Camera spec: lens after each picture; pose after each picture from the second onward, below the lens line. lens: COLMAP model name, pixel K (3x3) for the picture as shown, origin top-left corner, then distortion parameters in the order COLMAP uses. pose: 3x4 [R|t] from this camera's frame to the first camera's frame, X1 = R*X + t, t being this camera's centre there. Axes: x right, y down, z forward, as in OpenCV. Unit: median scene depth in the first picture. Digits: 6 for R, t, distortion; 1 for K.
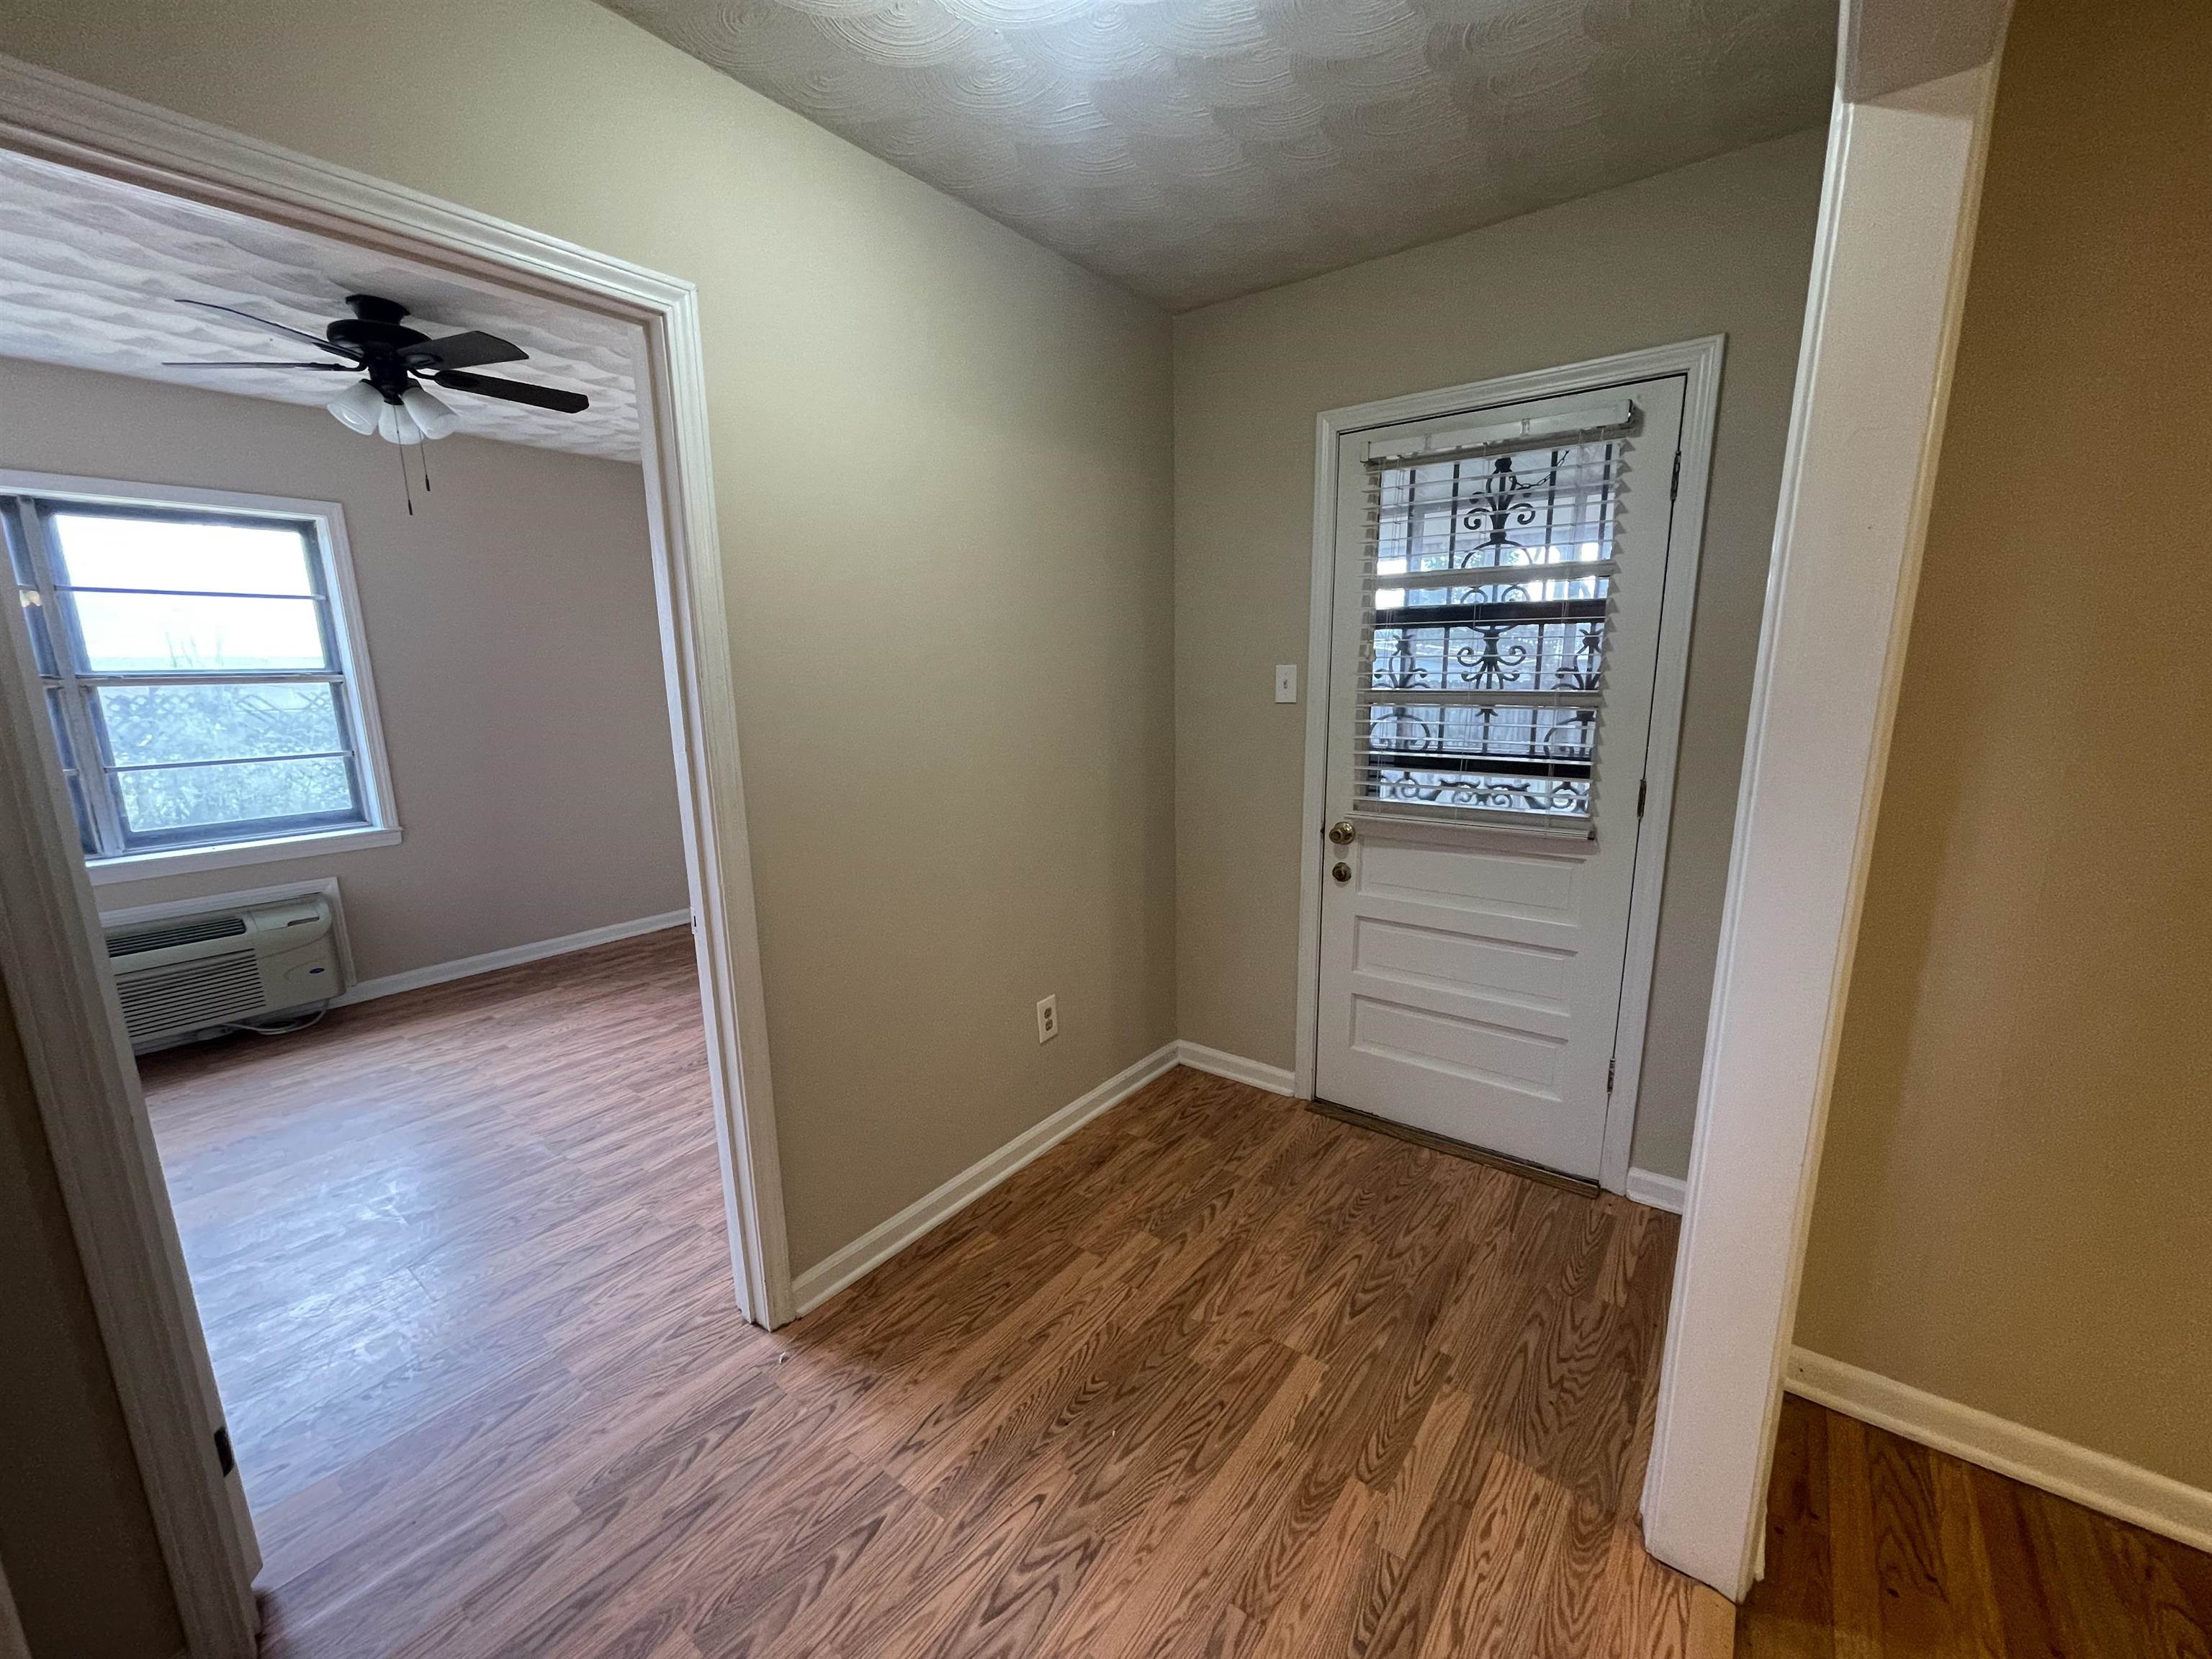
lens RADIAL K [[891.0, 0, 1096.6], [0, 891.0, 844.9], [0, 0, 1]] dist [0.000895, 0.001353]
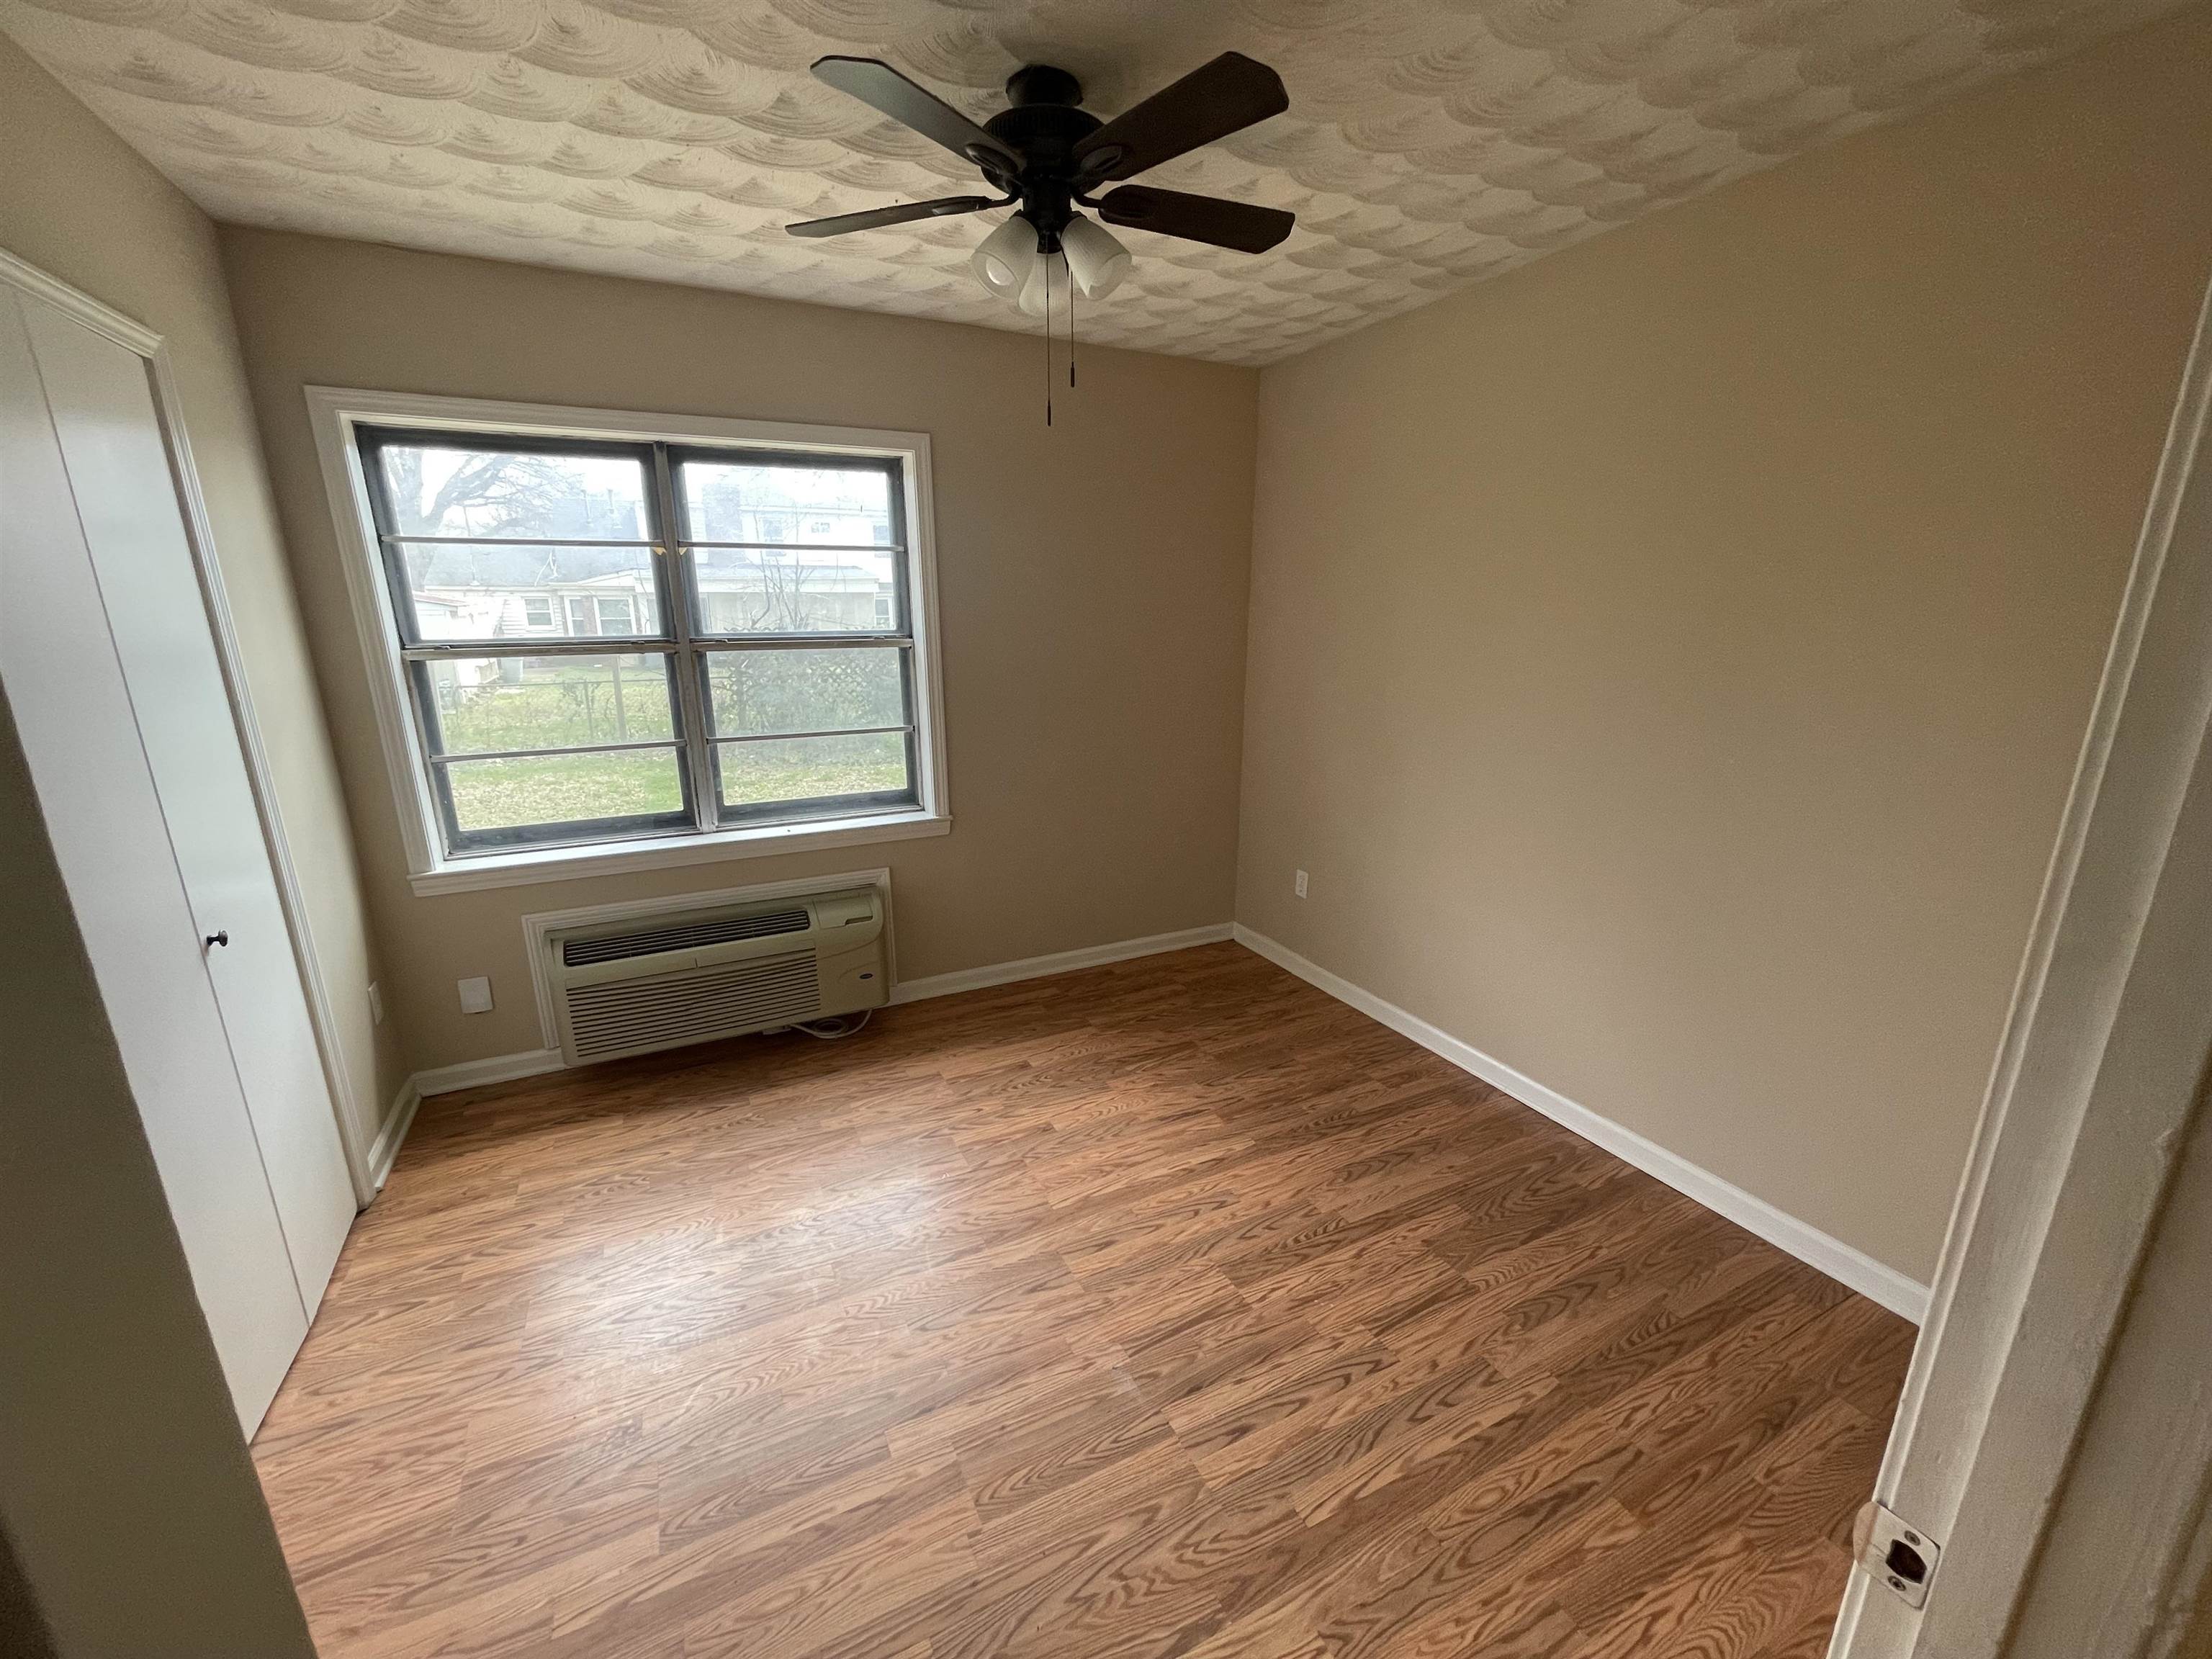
lens RADIAL K [[891.0, 0, 1105.4], [0, 891.0, 837.8], [0, 0, 1]] dist [0.000895, 0.001353]
pose [[0.904448, 0.120729, -0.409144, -0.312084], [-0.094257, 0.991969, 0.084344, -0.094010], [0.416041, -0.037720, 0.908563, 0.297558]]
